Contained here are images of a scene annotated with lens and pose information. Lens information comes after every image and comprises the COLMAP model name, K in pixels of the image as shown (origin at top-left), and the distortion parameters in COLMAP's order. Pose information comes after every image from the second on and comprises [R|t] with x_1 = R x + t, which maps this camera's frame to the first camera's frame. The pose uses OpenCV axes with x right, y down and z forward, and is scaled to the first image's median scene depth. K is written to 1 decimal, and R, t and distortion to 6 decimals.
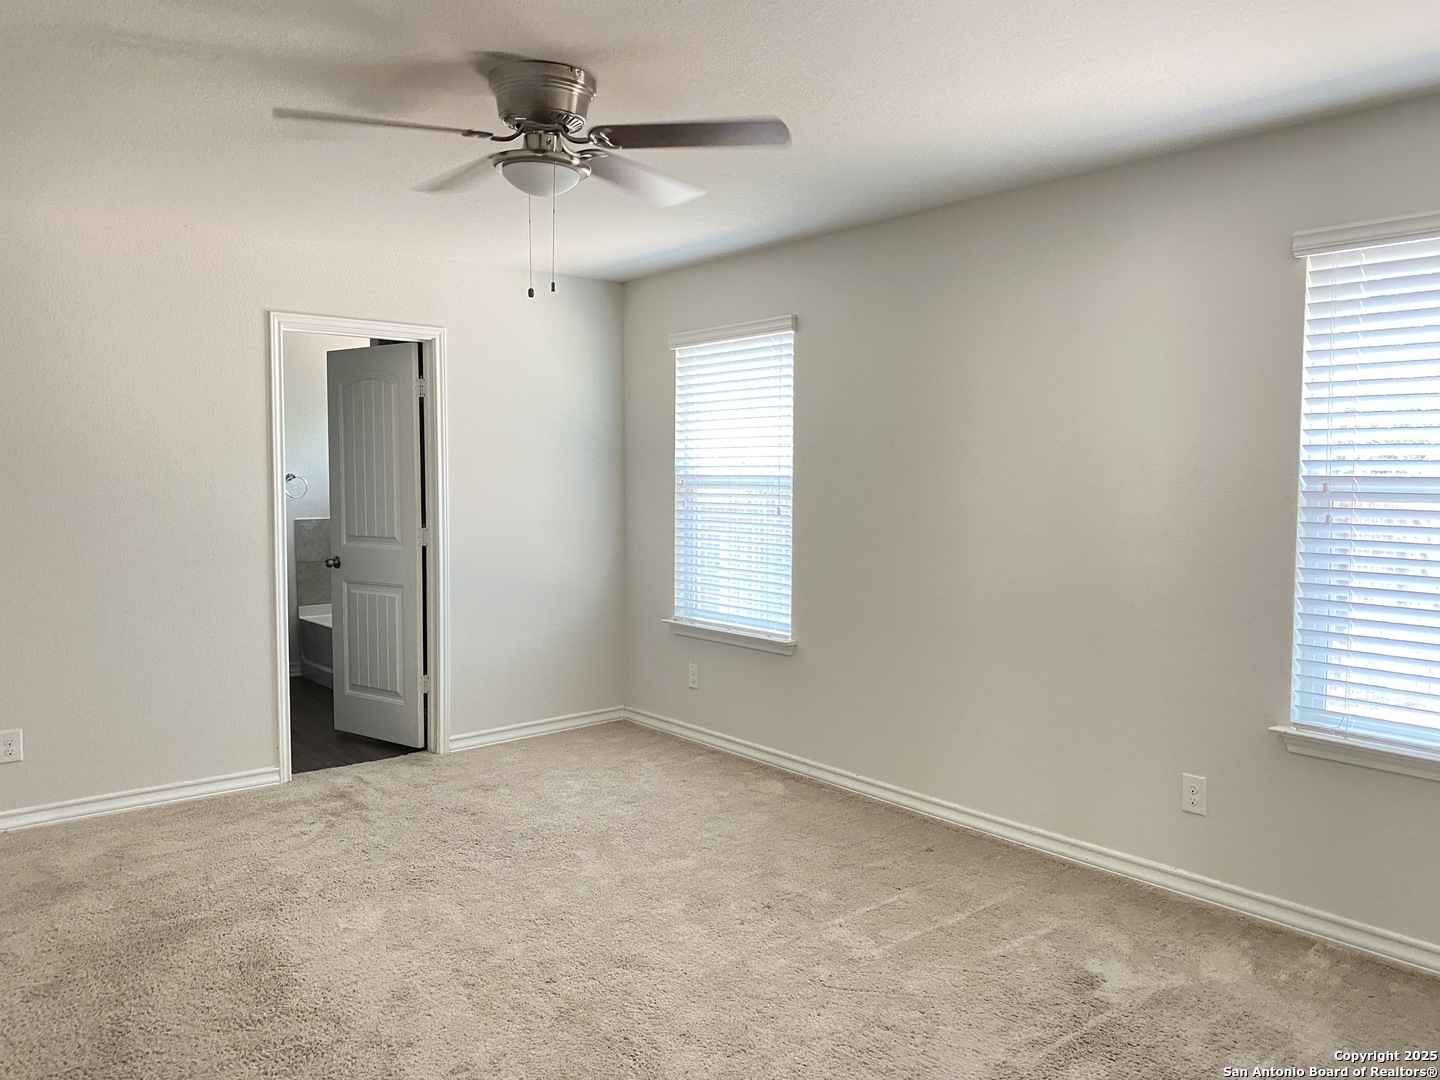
lens RADIAL K [[1085.2, 0, 721.0], [0, 1085.2, 528.1], [0, 0, 1]] dist [0.090578, -0.148225]
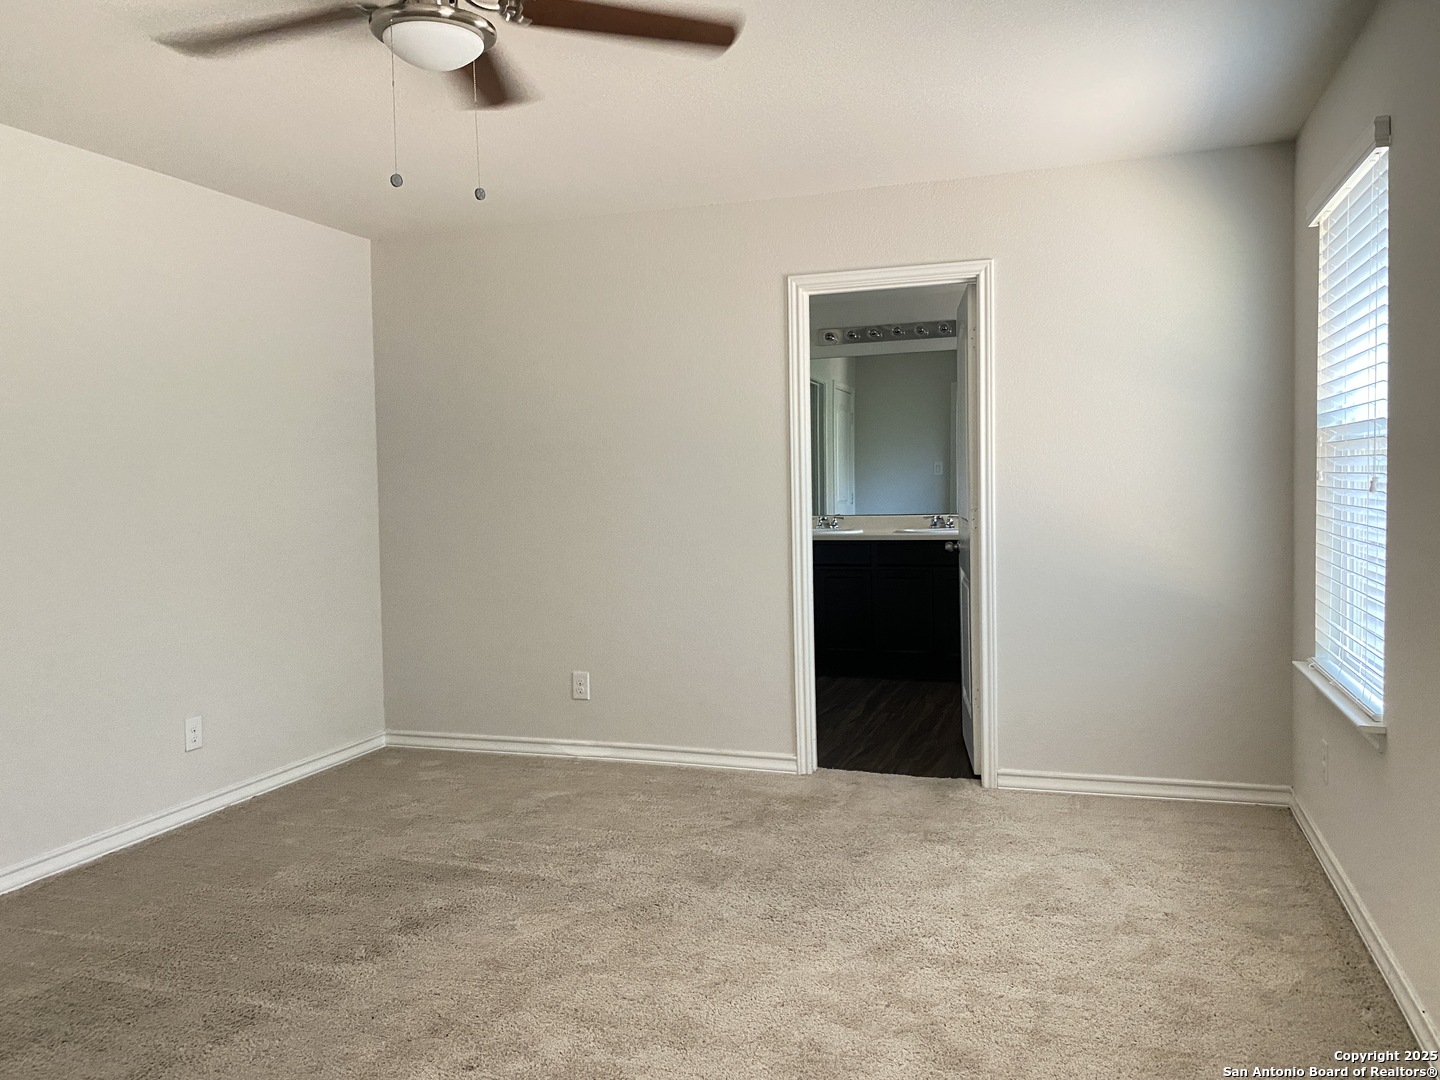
lens RADIAL K [[1085.2, 0, 721.0], [0, 1085.2, 528.1], [0, 0, 1]] dist [0.090578, -0.148225]
pose [[0.519096, 0.028810, -0.854230, 0.364175], [-0.022728, 0.999544, 0.019899, 0.003118], [0.854414, 0.009085, 0.519514, 0.452723]]
